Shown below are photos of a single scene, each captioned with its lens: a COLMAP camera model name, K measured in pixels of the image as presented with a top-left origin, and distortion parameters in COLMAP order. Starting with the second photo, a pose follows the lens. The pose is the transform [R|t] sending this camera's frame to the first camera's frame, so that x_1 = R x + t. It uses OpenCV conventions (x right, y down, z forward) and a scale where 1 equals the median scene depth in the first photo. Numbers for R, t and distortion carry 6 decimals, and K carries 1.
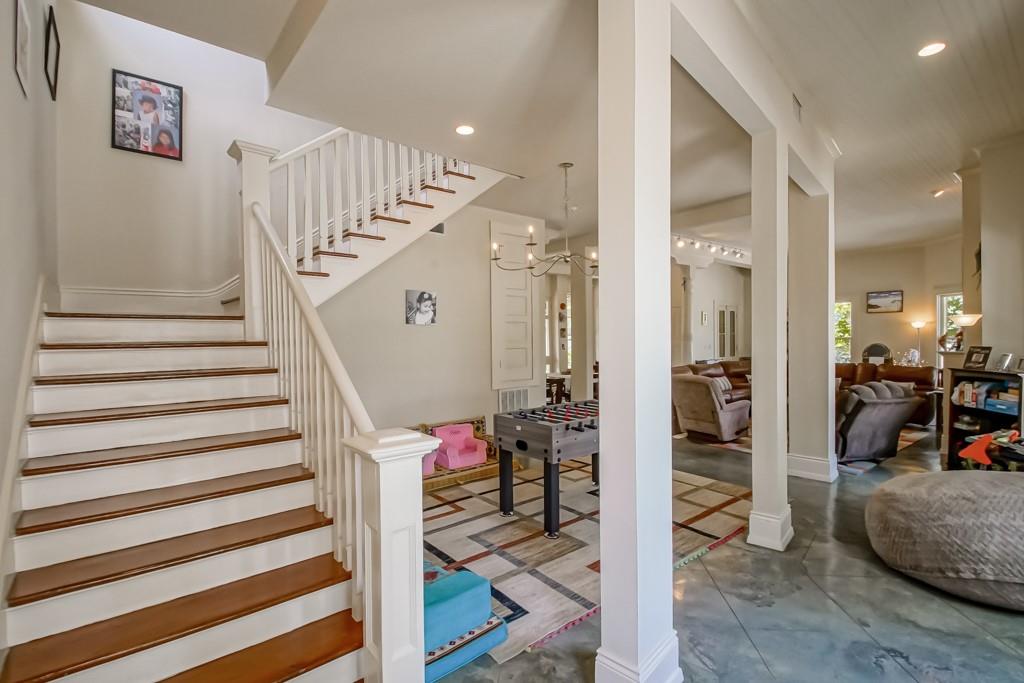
lens RADIAL K [[469.0, 0, 522.5], [0, 469.0, 340.3], [0, 0, 1]] dist [-0.000848, -0.005032]
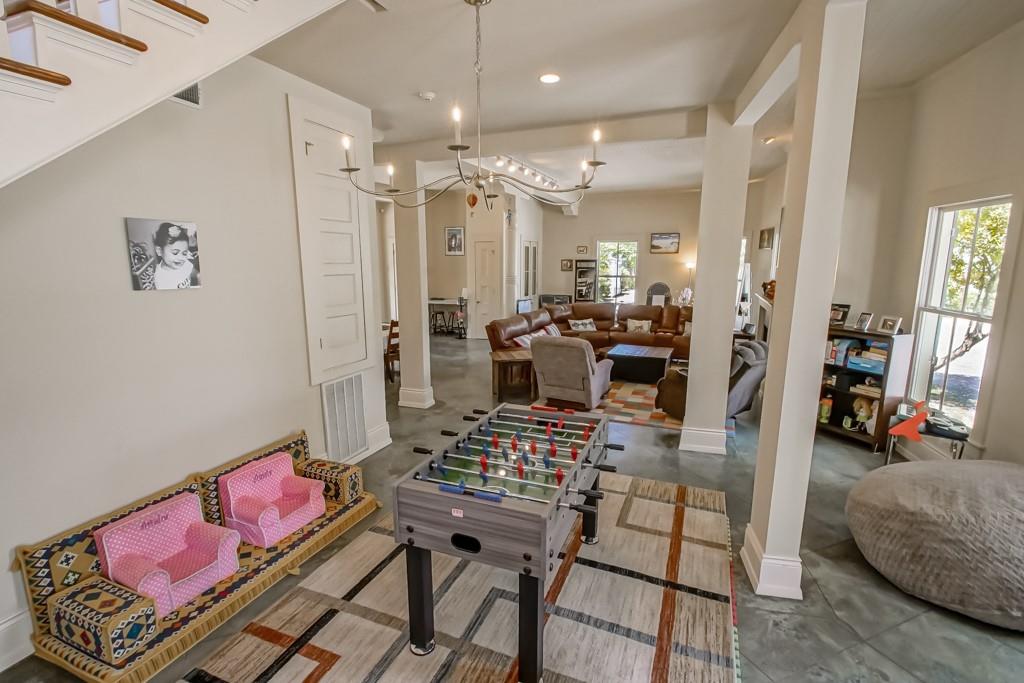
lens RADIAL K [[469.0, 0, 507.7], [0, 469.0, 348.3], [0, 0, 1]] dist [-0.000848, -0.005032]
pose [[0.885438, -0.077238, 0.458295, -0.129300], [-0.004192, 0.984727, 0.174057, -0.060499], [-0.464739, -0.156037, 0.871591, 0.381225]]
